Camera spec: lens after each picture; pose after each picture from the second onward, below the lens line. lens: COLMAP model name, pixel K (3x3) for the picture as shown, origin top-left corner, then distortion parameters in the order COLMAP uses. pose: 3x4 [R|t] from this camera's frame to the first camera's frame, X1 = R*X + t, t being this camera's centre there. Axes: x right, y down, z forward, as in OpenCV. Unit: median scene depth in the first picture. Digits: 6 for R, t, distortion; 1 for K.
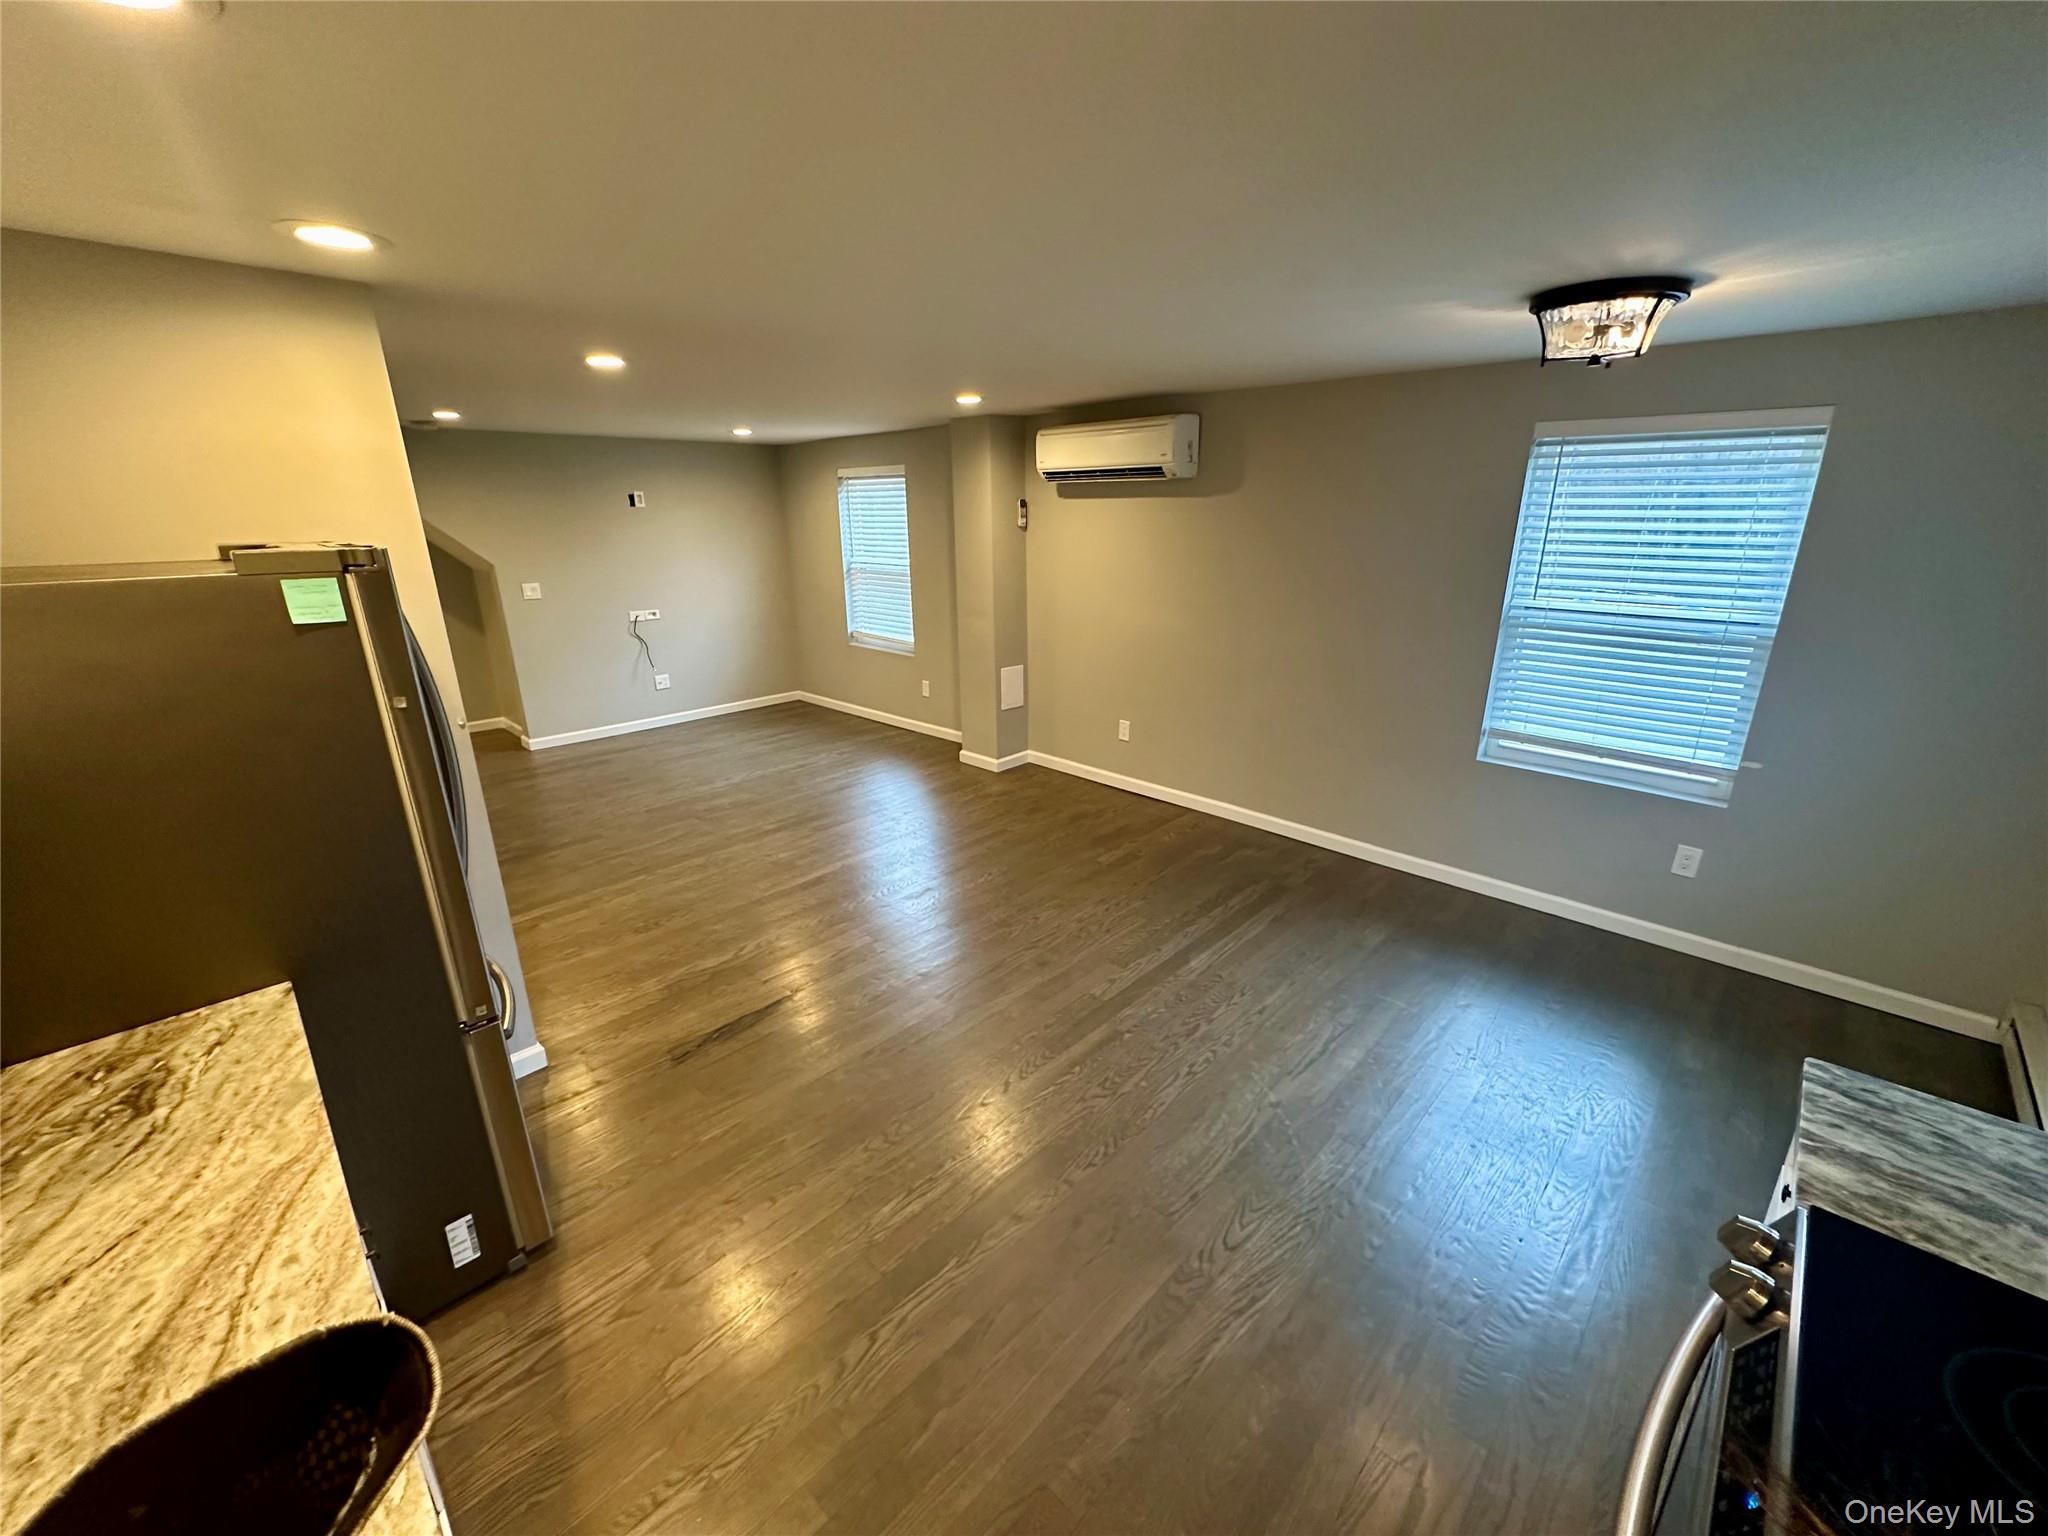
lens RADIAL K [[815.4, 0, 1023.2], [0, 815.4, 769.3], [0, 0, 1]] dist [-0.001056, -0.000164]
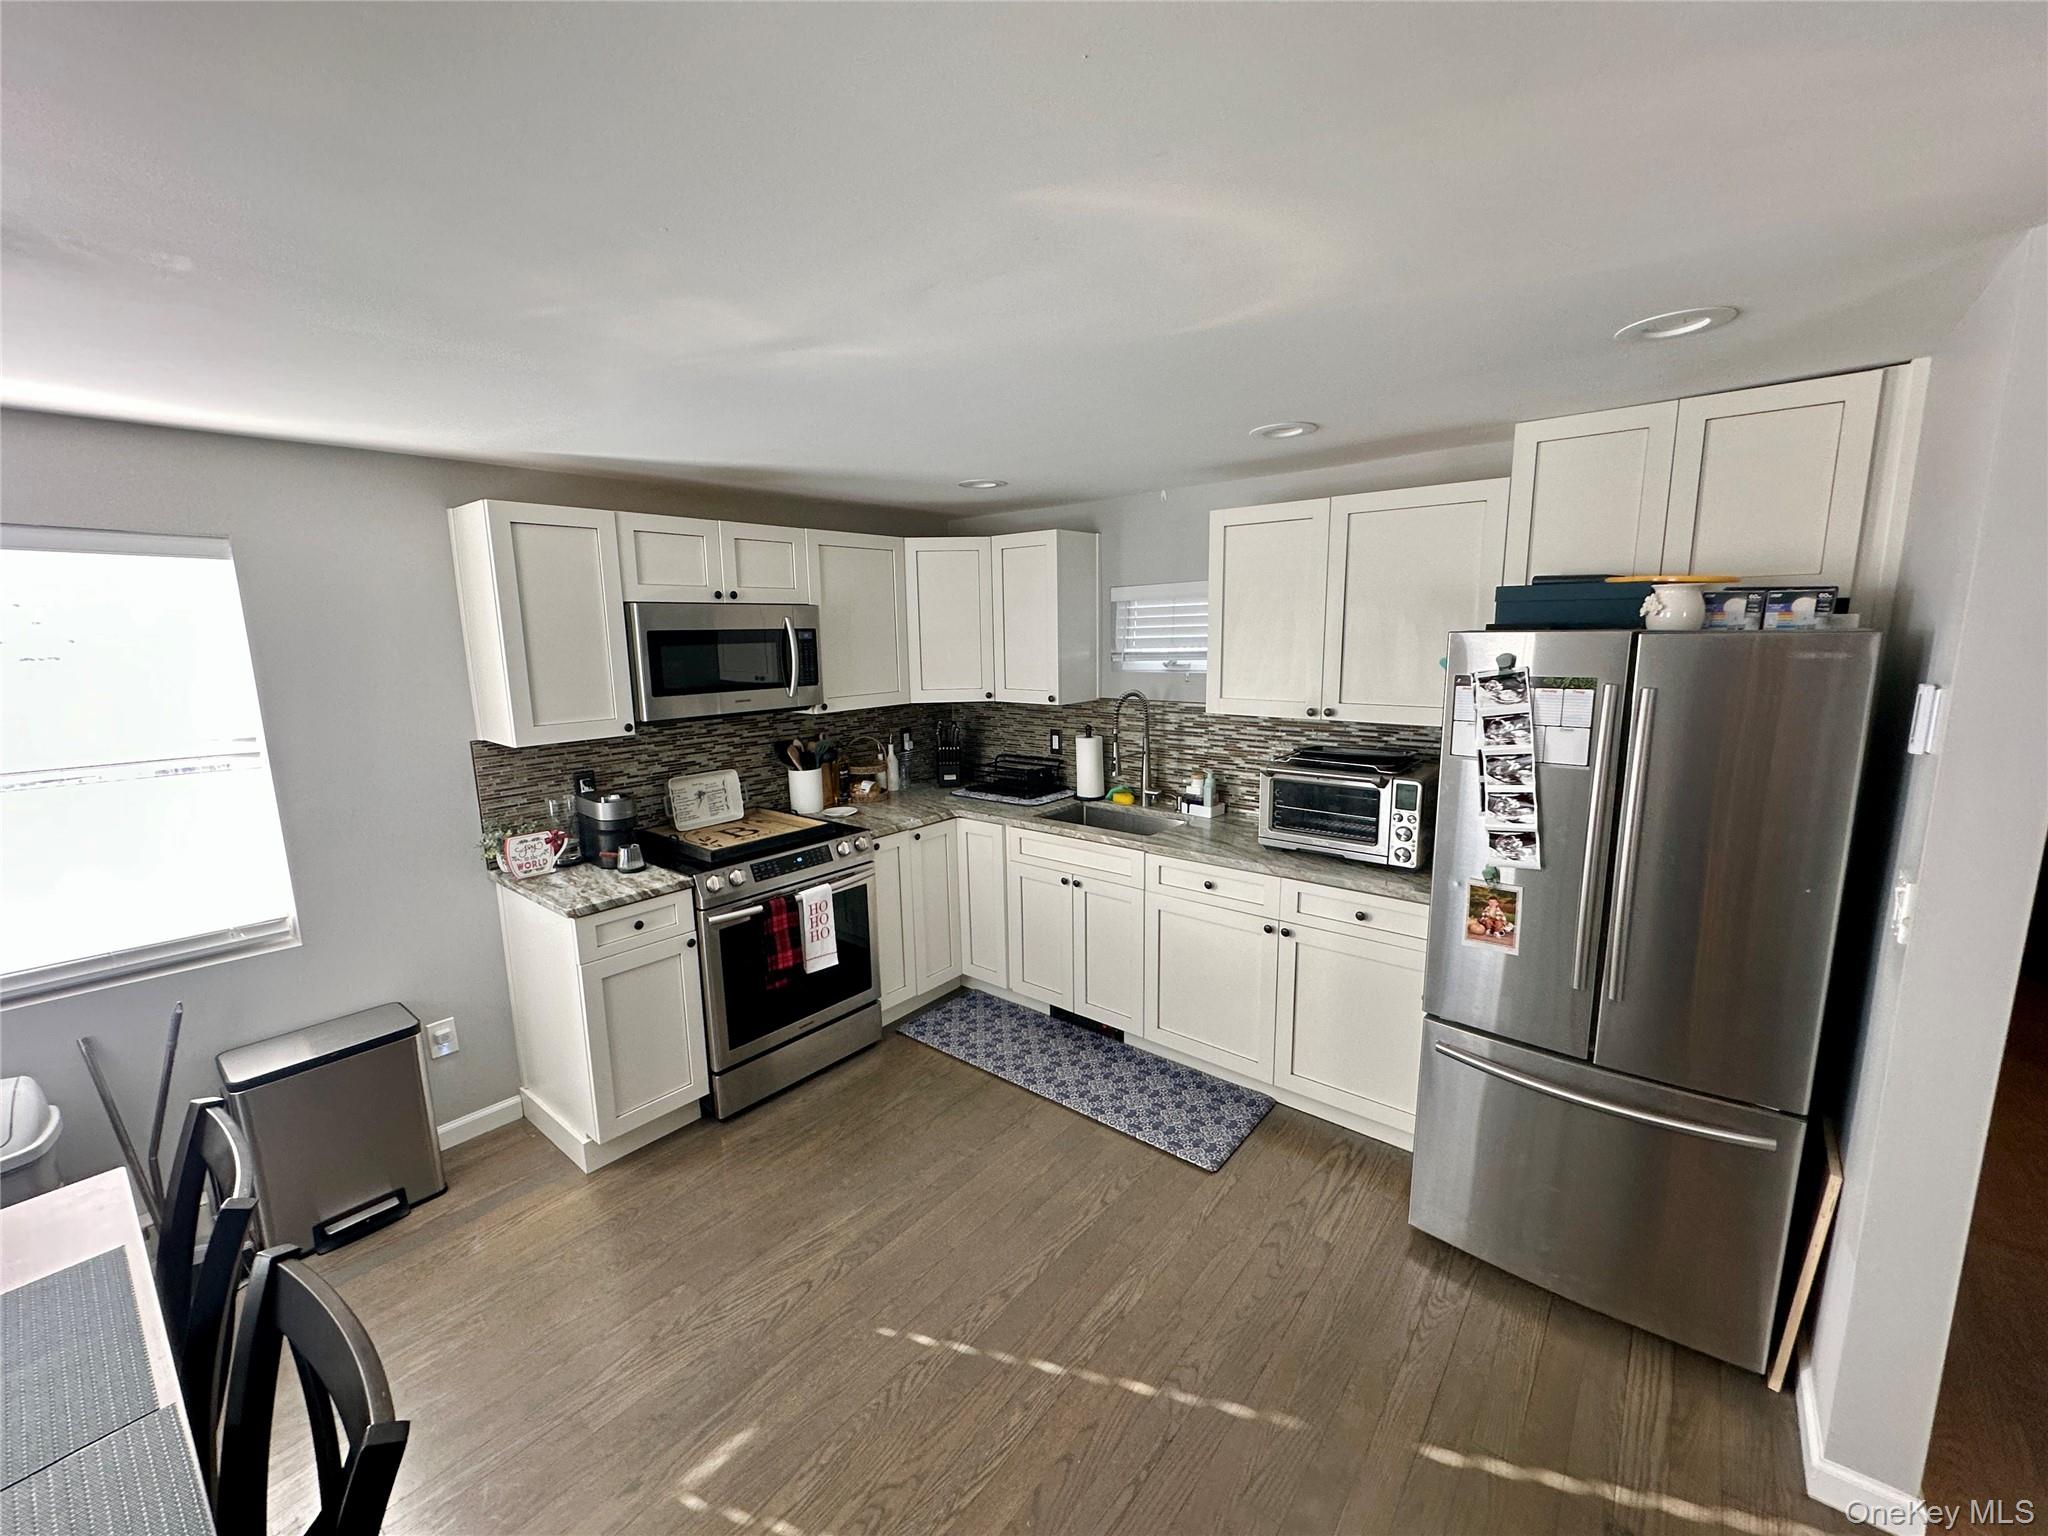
lens RADIAL K [[815.0, 0, 1020.8], [0, 815.0, 764.7], [0, 0, 1]] dist [0.000661, 0.000226]
pose [[-0.996896, 0.039347, -0.068197, 0.012519], [0.003428, 0.887042, 0.461676, -0.380070], [0.078659, 0.460009, -0.884423, 1.208888]]
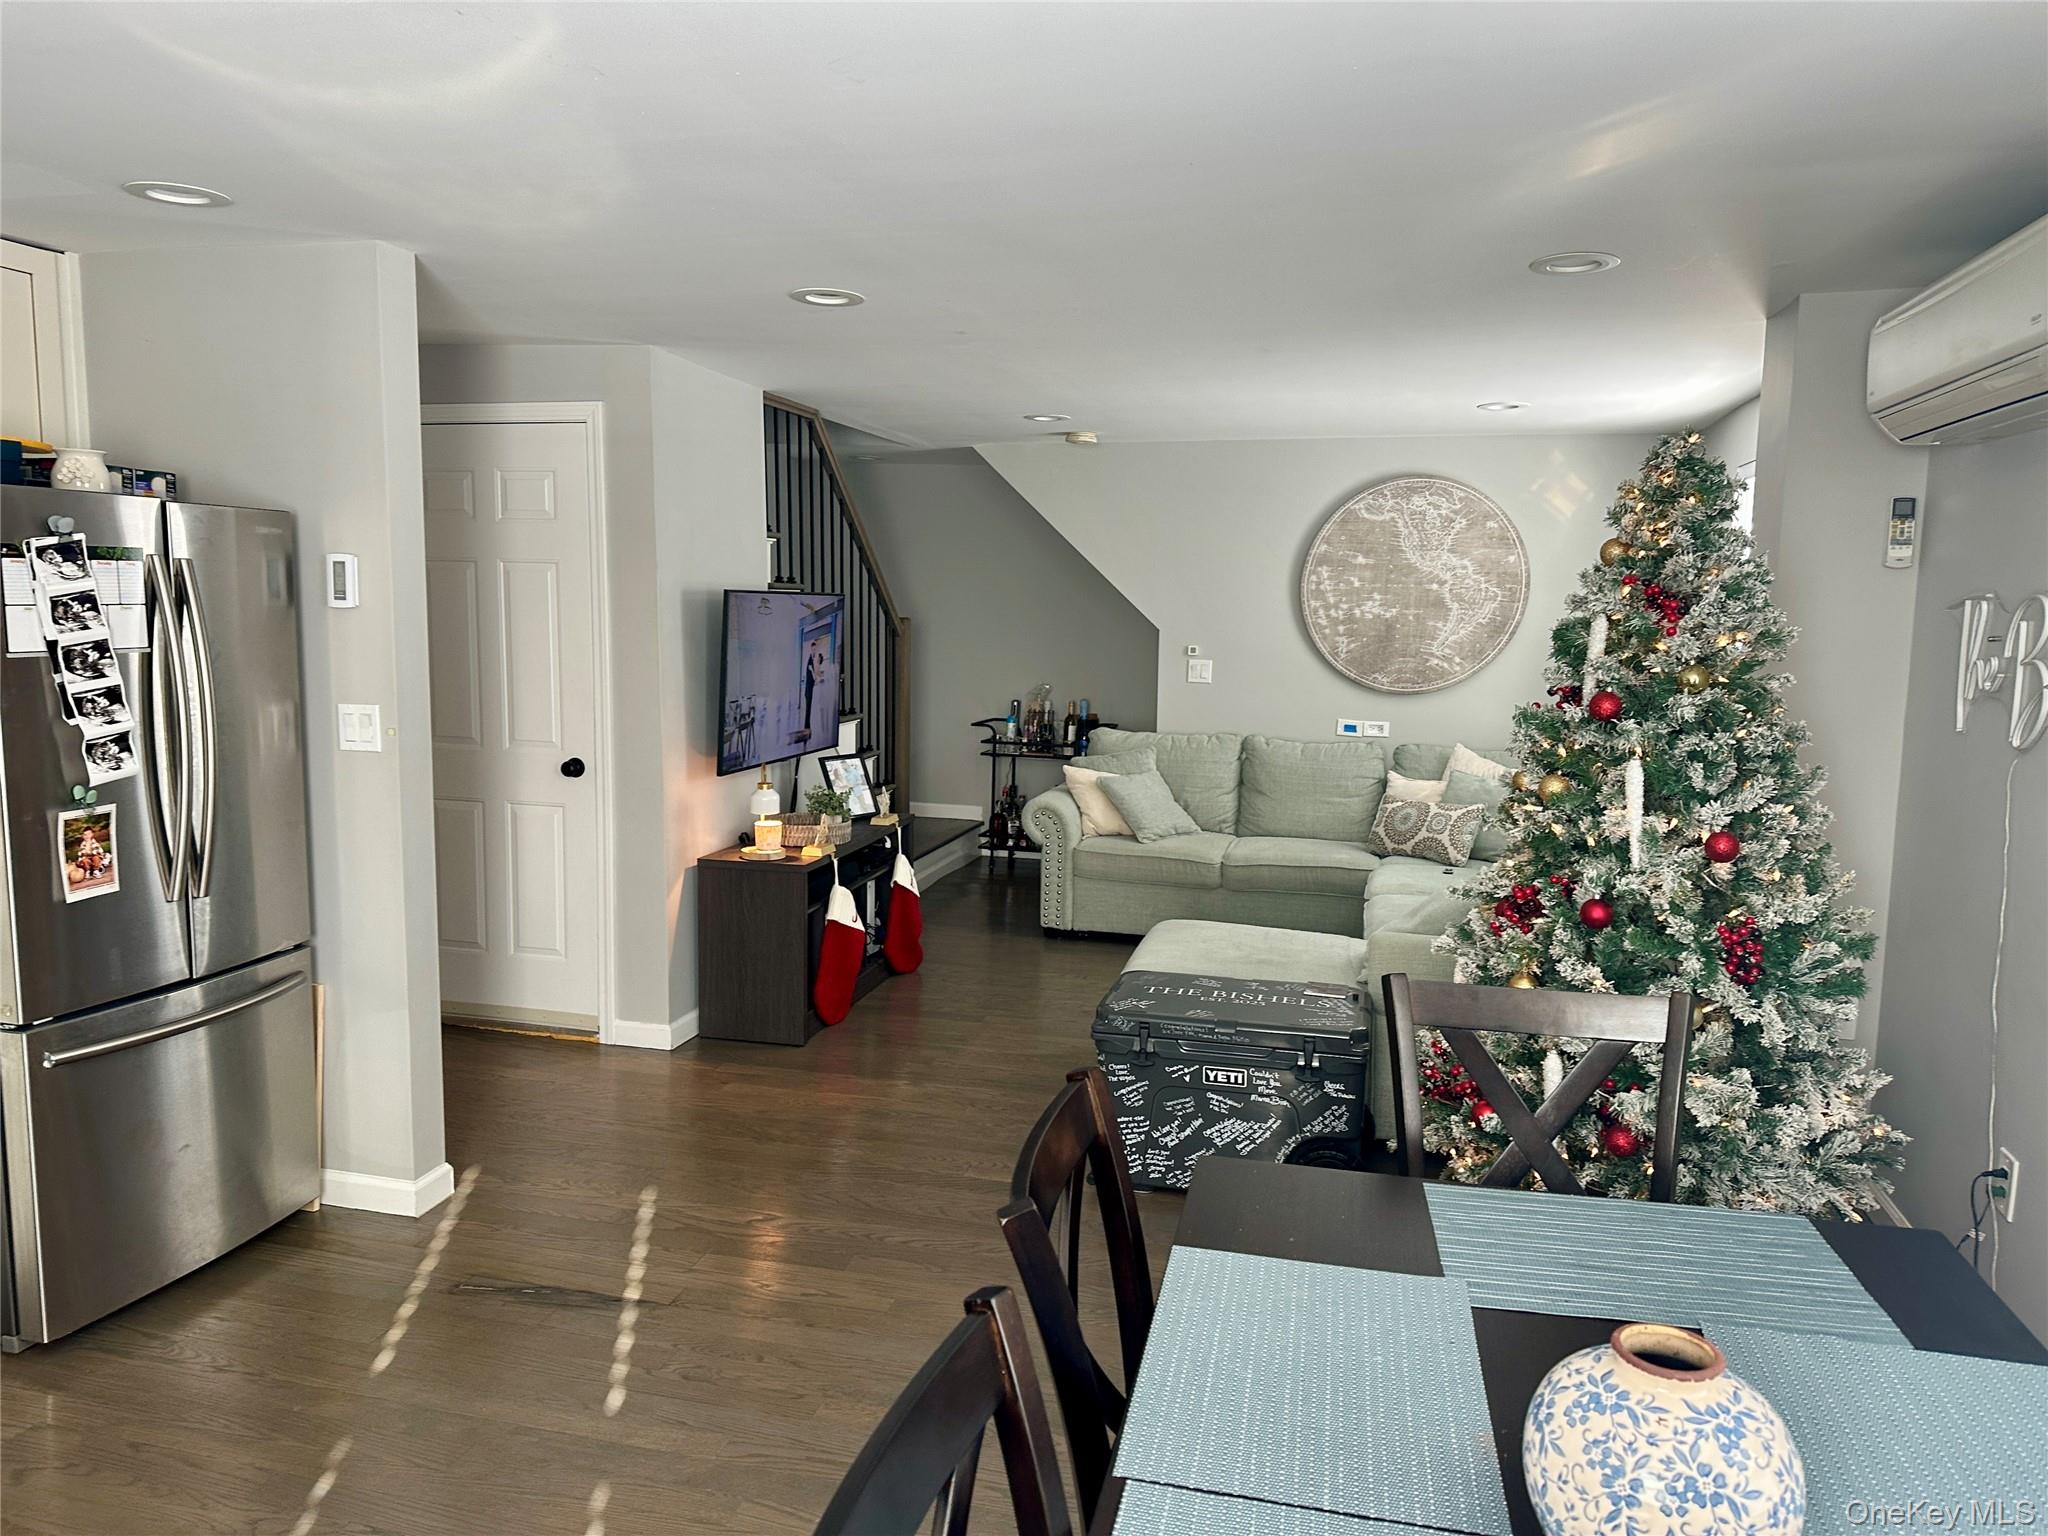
lens RADIAL K [[1420.7, 0, 1013.2], [0, 1420.7, 780.1], [0, 0, 1]] dist [0.136701, -0.209250]
pose [[0.488579, 0.127083, -0.863215, 0.739173], [-0.288921, 0.957086, -0.022626, -0.135182], [0.823295, 0.260456, 0.504329, 0.666778]]
